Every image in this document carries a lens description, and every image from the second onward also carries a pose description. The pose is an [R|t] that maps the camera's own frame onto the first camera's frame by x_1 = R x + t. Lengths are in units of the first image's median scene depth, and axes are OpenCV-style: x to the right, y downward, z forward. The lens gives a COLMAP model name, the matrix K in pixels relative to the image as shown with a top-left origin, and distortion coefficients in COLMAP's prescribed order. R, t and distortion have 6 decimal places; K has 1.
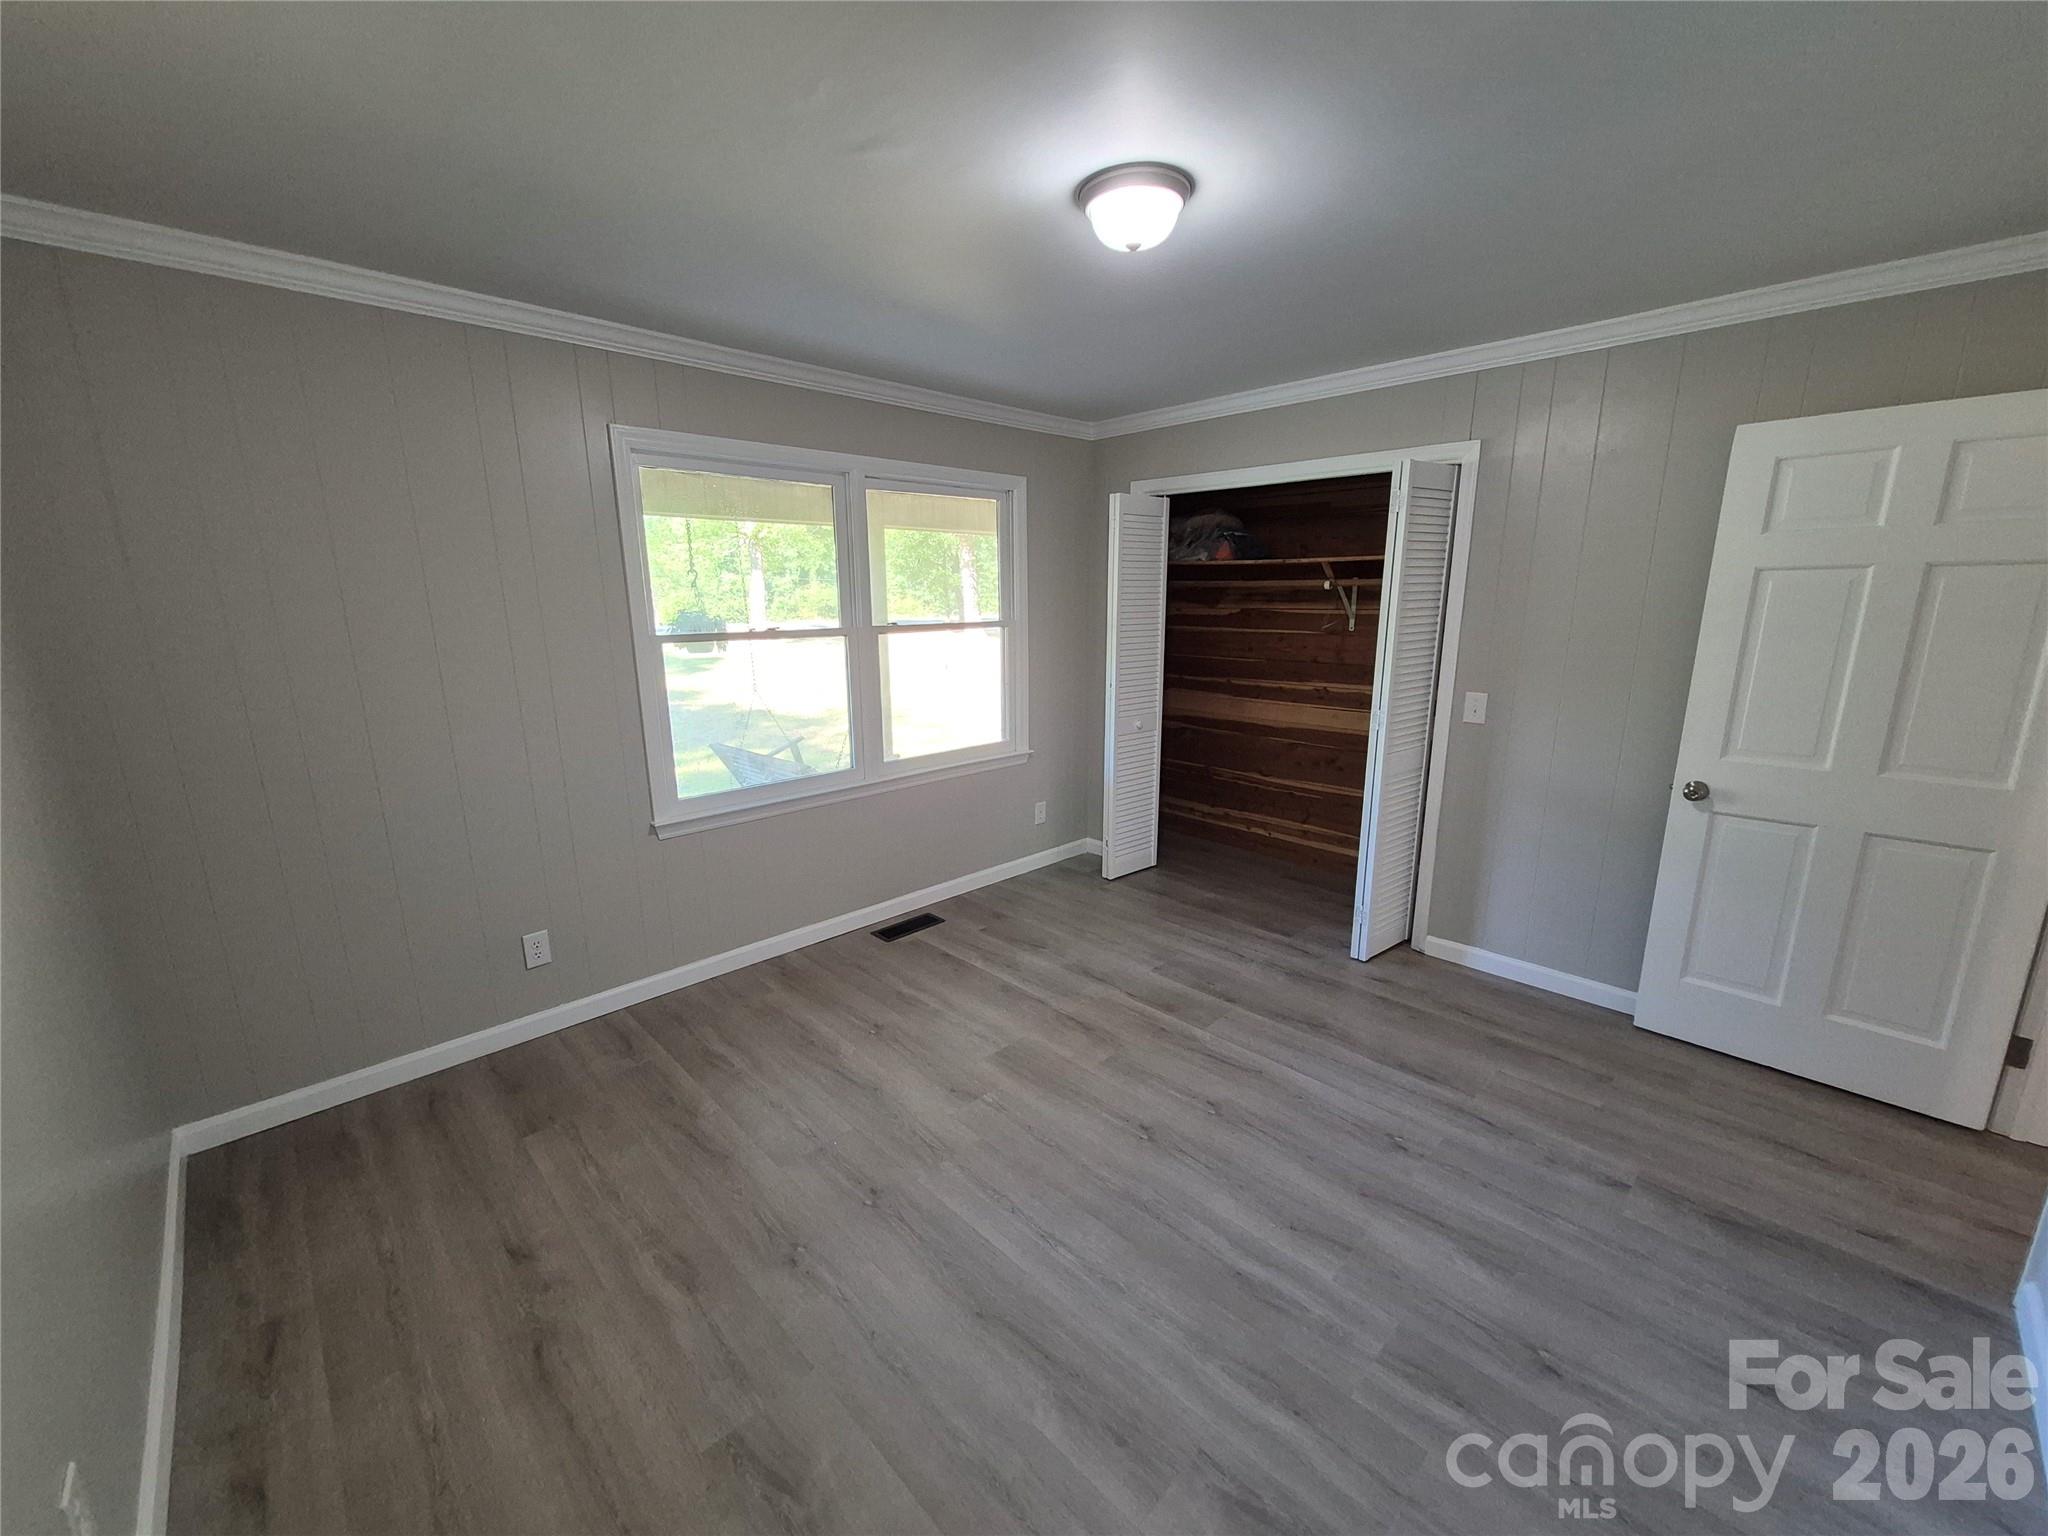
lens RADIAL K [[803.8, 0, 1019.1], [0, 803.8, 772.6], [0, 0, 1]] dist [0.006505, -0.001587]
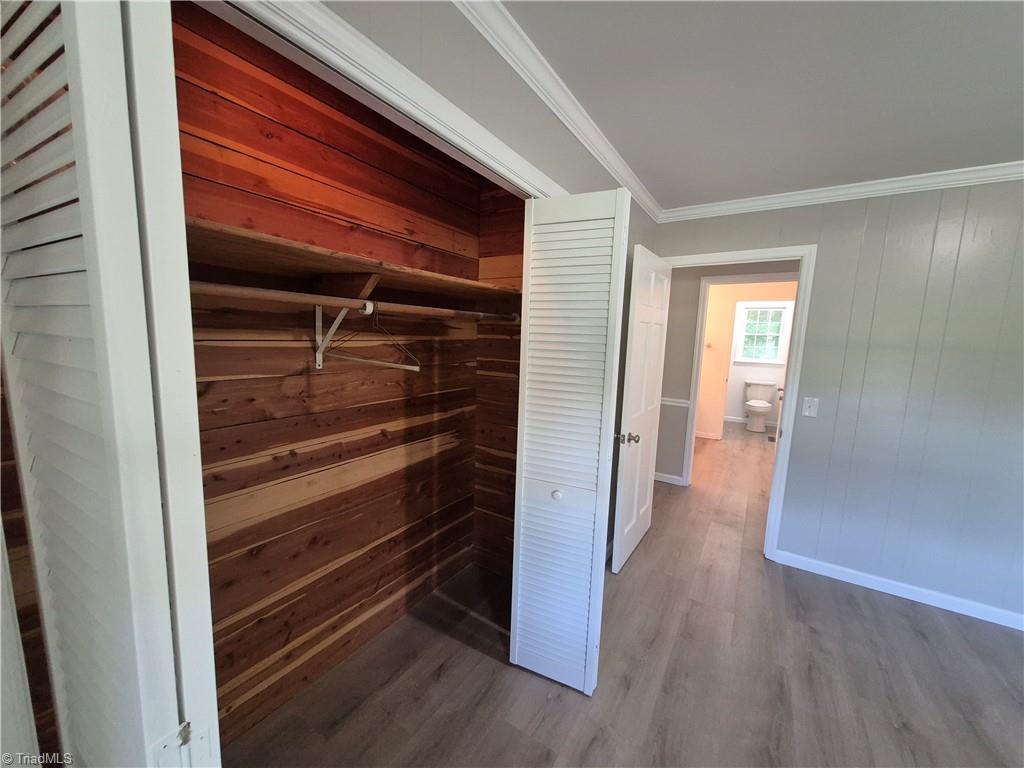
lens RADIAL K [[401.9, 0, 505.6], [0, 401.9, 388.2], [0, 0, 1]] dist [0.006505, -0.001587]
pose [[-0.221968, -0.143746, 0.964400, 0.009577], [0.164968, 0.969278, 0.182443, -0.202325], [-0.960997, 0.199591, -0.191435, 0.924725]]
